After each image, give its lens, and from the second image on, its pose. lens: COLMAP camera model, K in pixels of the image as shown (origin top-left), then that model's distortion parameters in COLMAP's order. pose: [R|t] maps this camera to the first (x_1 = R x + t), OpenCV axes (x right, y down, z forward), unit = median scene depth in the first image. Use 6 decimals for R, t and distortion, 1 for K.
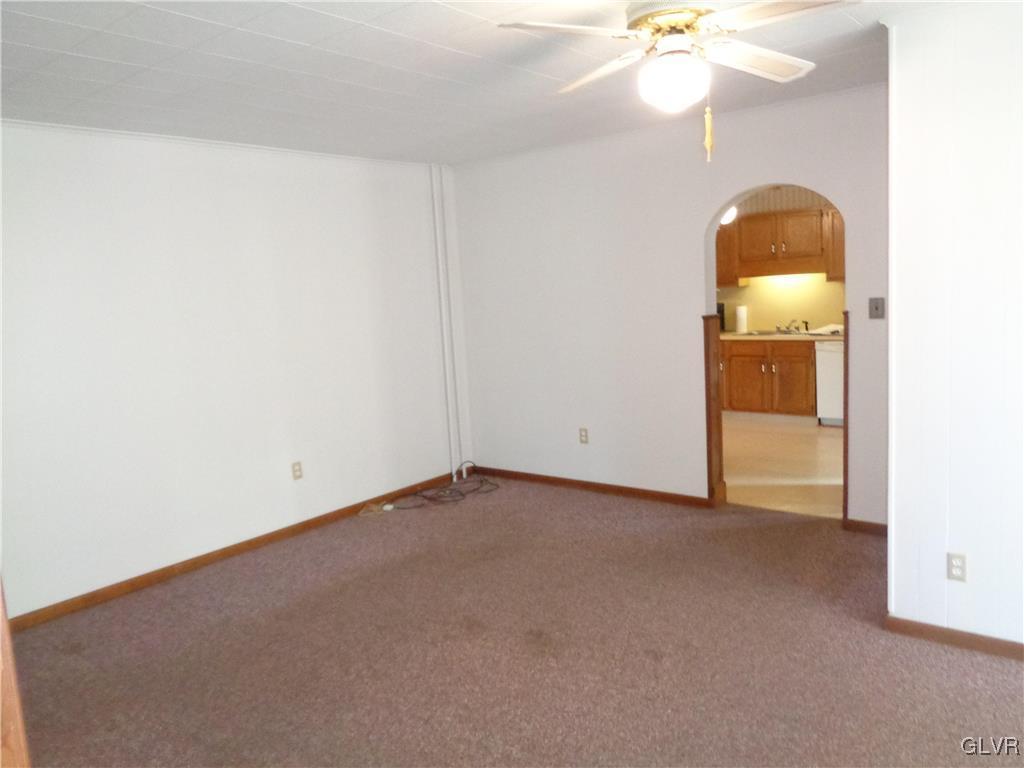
lens RADIAL K [[759.8, 0, 507.2], [0, 759.8, 382.8], [0, 0, 1]] dist [-0.004181, -0.003378]
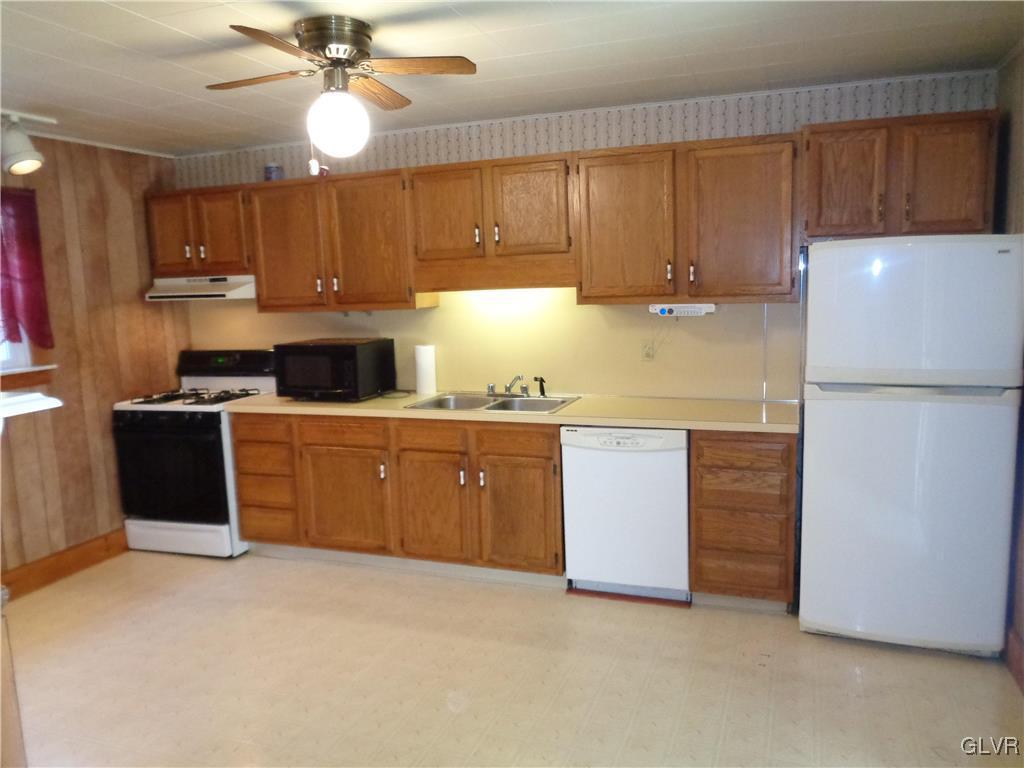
lens RADIAL K [[759.8, 0, 507.2], [0, 759.8, 382.8], [0, 0, 1]] dist [-0.004181, -0.003378]
pose [[0.941519, -0.017677, 0.336496, 0.201088], [0.019084, 0.999817, -0.000874, -0.079743], [-0.336419, 0.007245, 0.941684, 0.528448]]
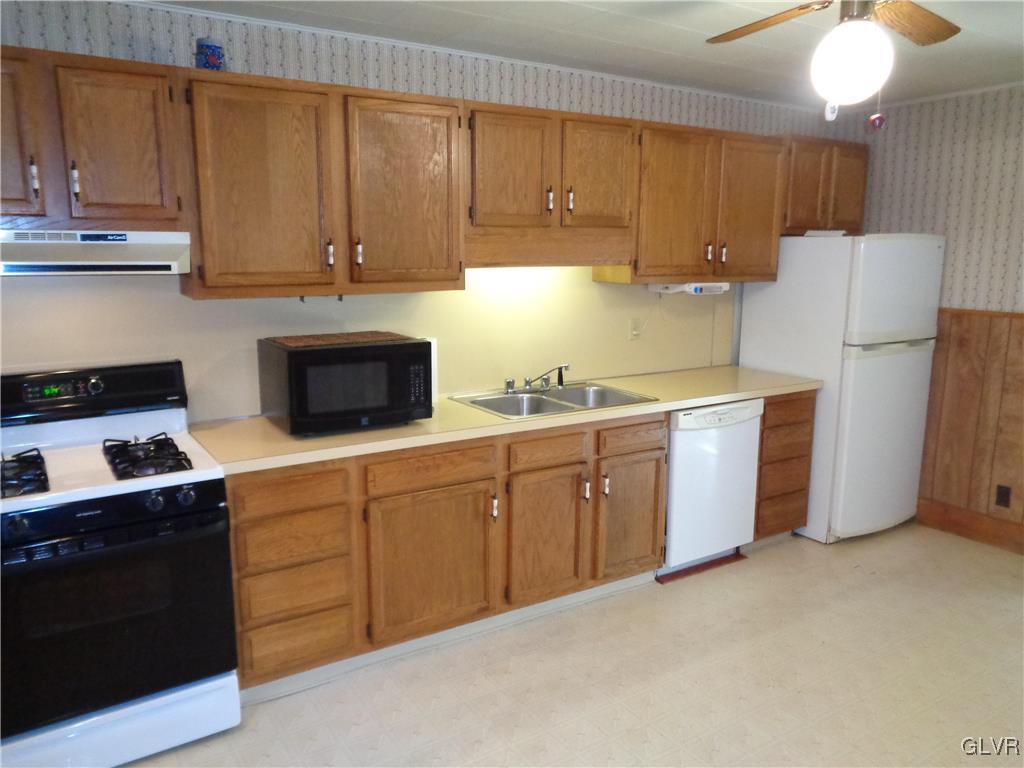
lens RADIAL K [[759.8, 0, 507.2], [0, 759.8, 382.8], [0, 0, 1]] dist [-0.004181, -0.003378]
pose [[0.301937, -0.107686, 0.947226, -0.061526], [0.094507, 0.992086, 0.082661, -0.115748], [-0.948632, 0.064561, 0.309725, 0.910983]]
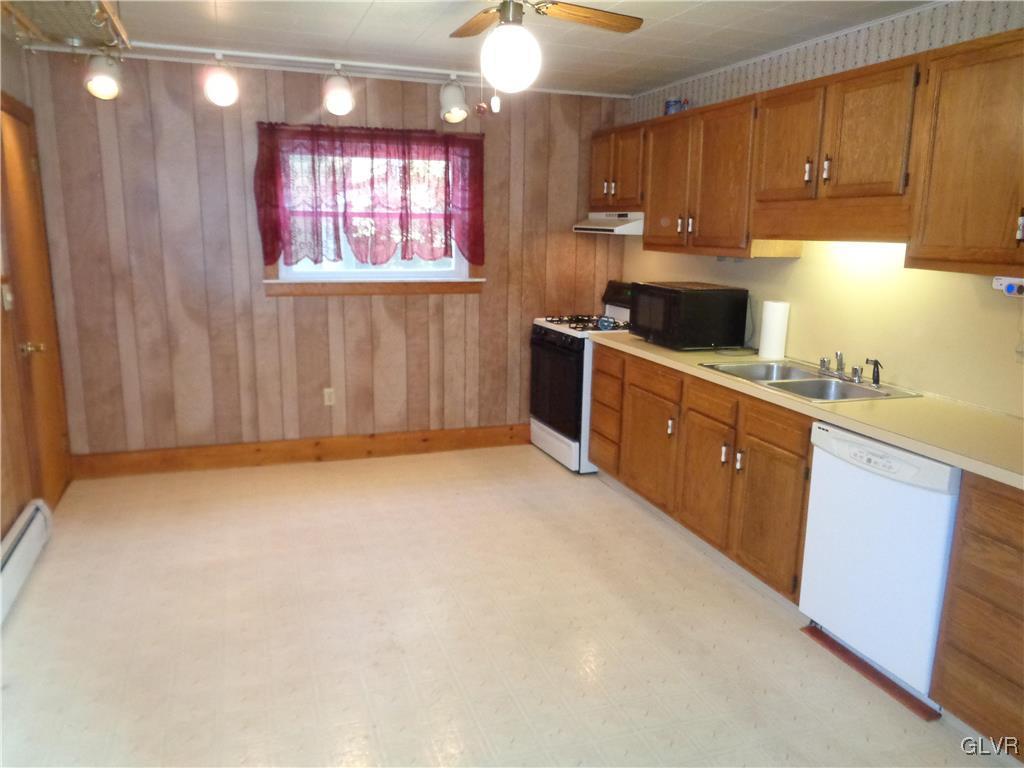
lens RADIAL K [[765.7, 0, 512.0], [0, 765.7, 384.0], [0, 0, 1]] dist [0.003083, 0.004718]
pose [[0.861264, 0.179909, -0.475244, 0.433981], [-0.134929, 0.982623, 0.127457, -0.097256], [0.489916, -0.045650, 0.870573, 0.566947]]
